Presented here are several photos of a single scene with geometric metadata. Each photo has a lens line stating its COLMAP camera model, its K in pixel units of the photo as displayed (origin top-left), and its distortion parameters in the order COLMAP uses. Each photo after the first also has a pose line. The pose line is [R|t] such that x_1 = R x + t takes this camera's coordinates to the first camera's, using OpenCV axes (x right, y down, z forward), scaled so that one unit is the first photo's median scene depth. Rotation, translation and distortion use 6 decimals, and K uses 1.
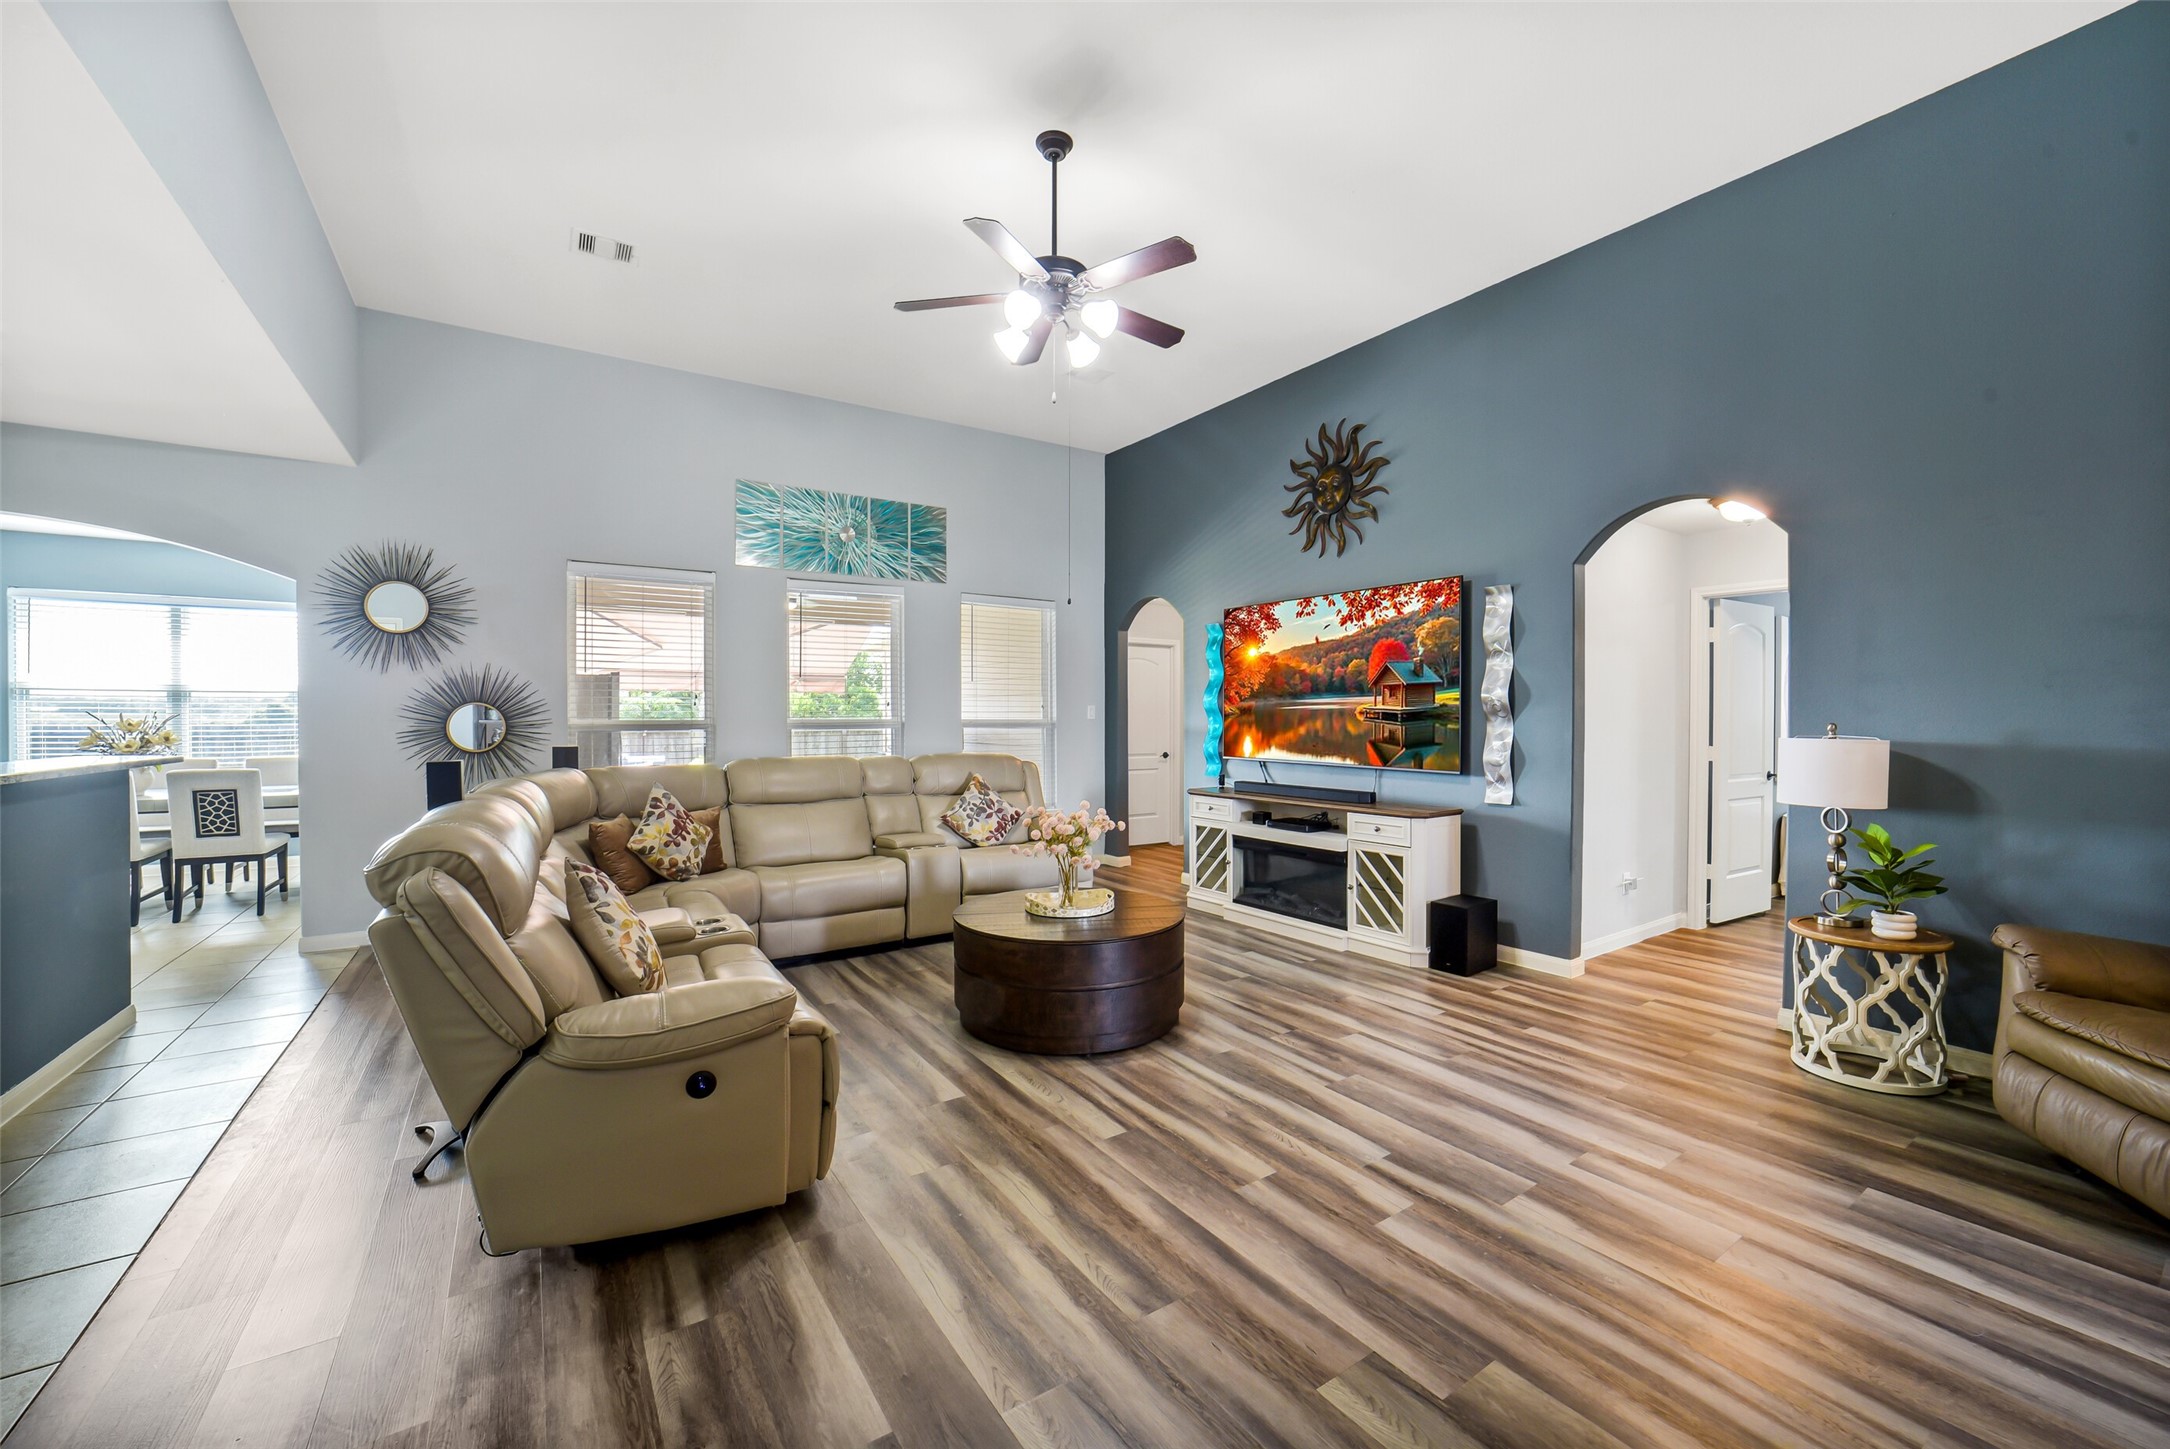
lens RADIAL K [[848.8, 0, 1094.1], [0, 848.8, 722.9], [0, 0, 1]] dist [-0.041261, 0.010413]
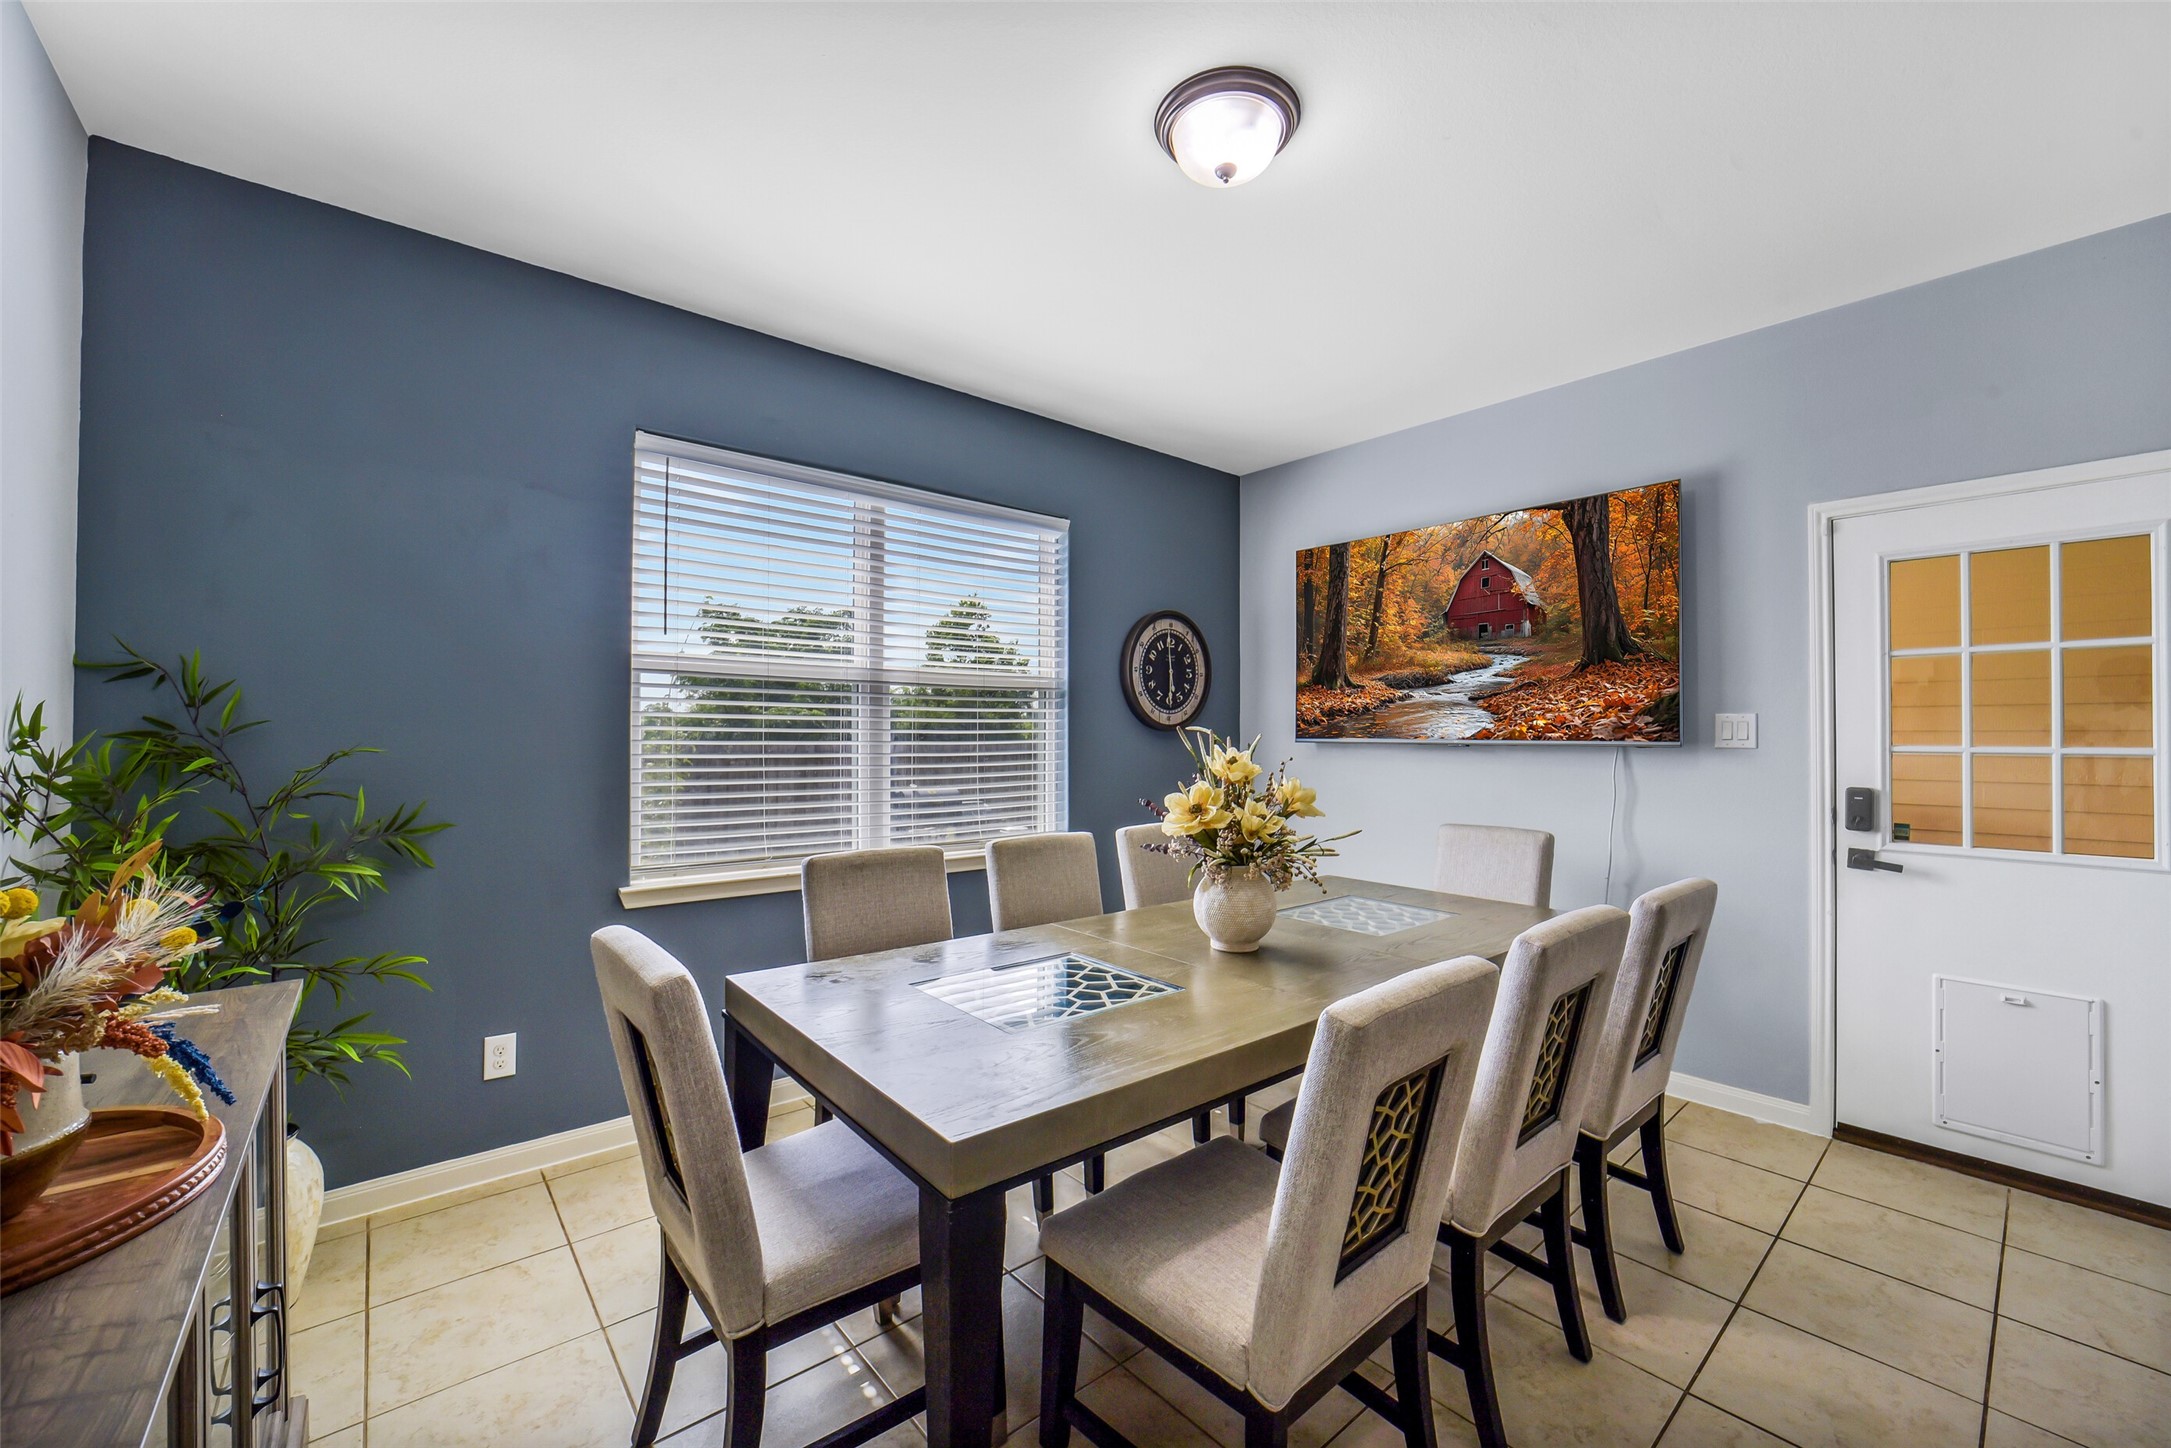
lens RADIAL K [[853.5, 0, 1097.4], [0, 853.5, 722.0], [0, 0, 1]] dist [-0.040857, 0.010530]
pose [[0.992180, 0.003243, 0.124771, -1.628393], [-0.000582, 0.999772, -0.021359, -0.008561], [-0.124811, 0.021120, 0.991956, 0.773627]]
